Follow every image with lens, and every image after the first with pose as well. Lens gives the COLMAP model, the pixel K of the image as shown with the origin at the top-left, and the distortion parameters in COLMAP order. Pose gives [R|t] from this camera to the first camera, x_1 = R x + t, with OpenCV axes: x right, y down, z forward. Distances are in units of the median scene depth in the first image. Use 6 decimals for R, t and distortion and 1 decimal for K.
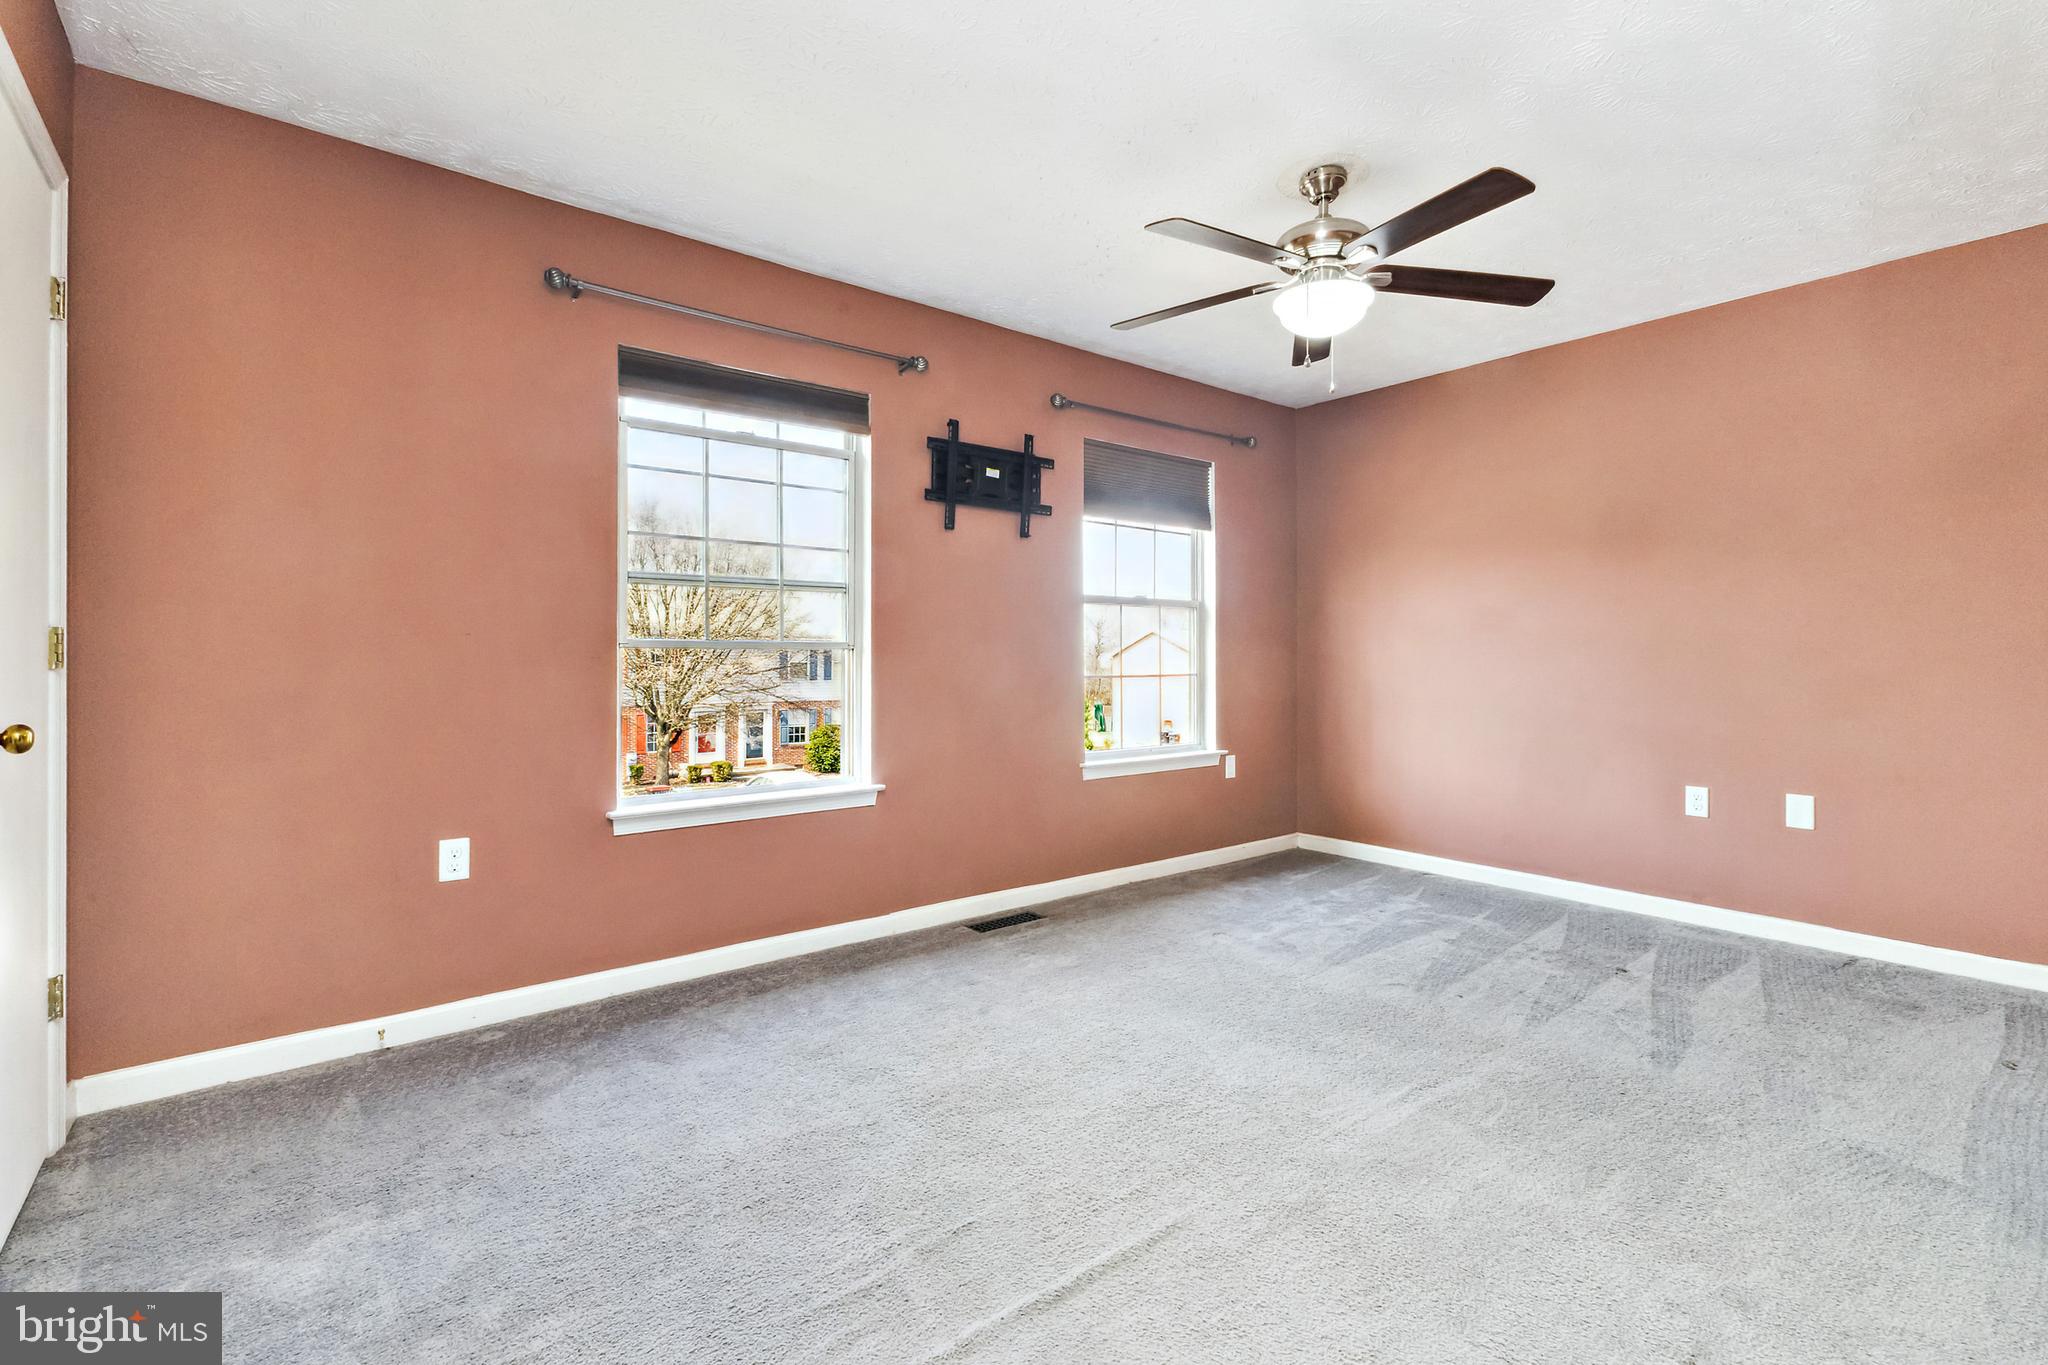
lens RADIAL K [[916.0, 0, 1026.8], [0, 916.0, 661.6], [0, 0, 1]] dist [0.010709, 0.000058]
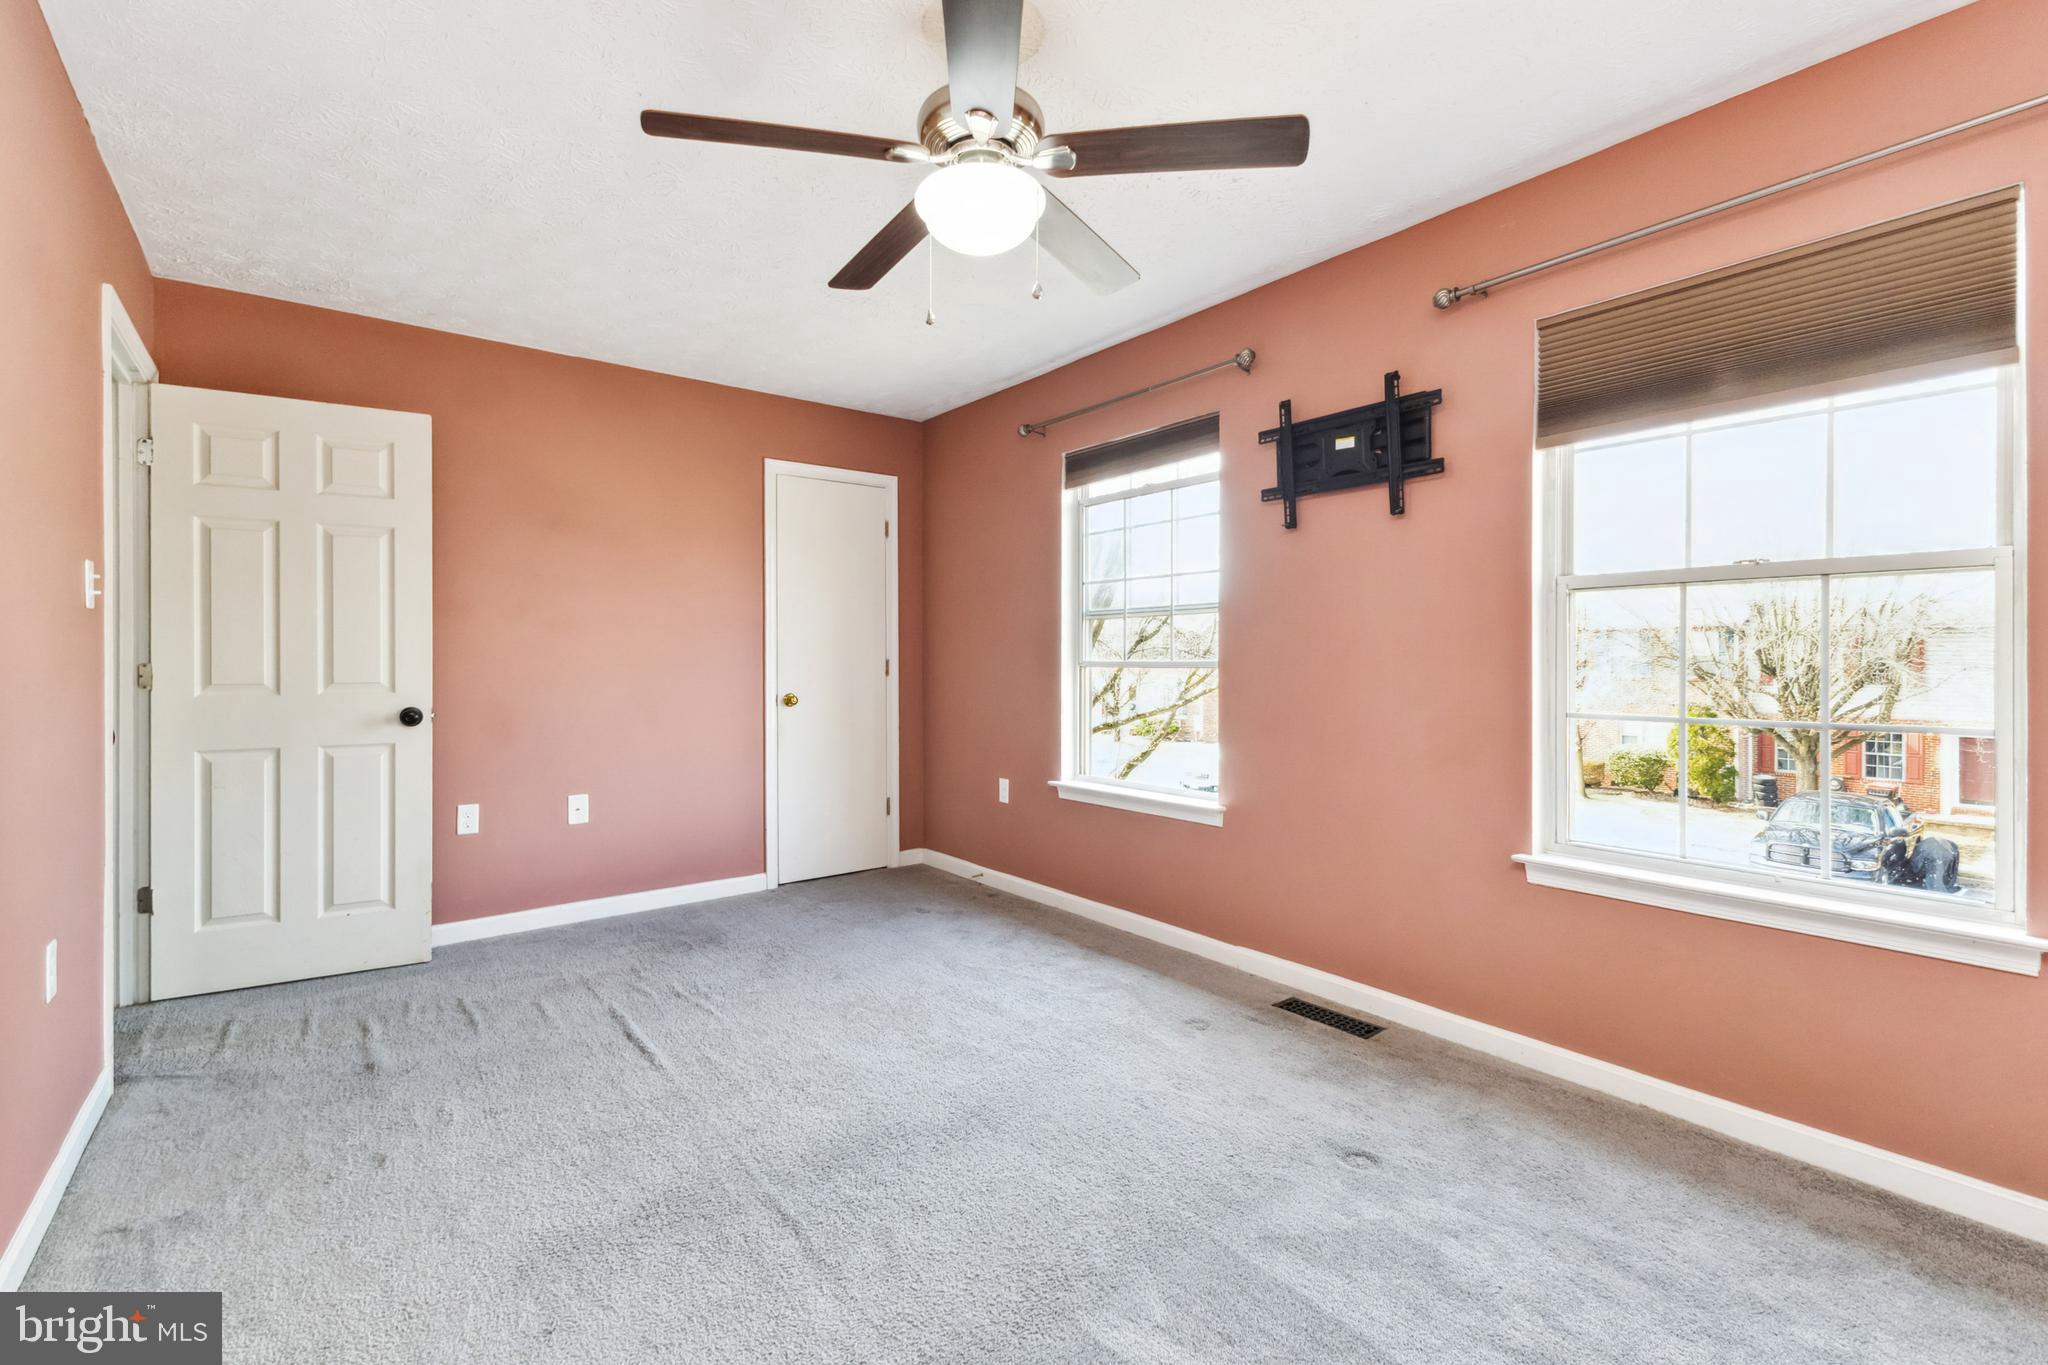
lens RADIAL K [[889.8, 0, 1030.3], [0, 889.8, 682.6], [0, 0, 1]] dist [0.010574, -0.000742]
pose [[0.005181, 0.019111, -0.999804, 0.743712], [-0.016907, 0.999676, 0.019021, -0.012078], [0.999844, 0.016805, 0.005502, 0.747977]]
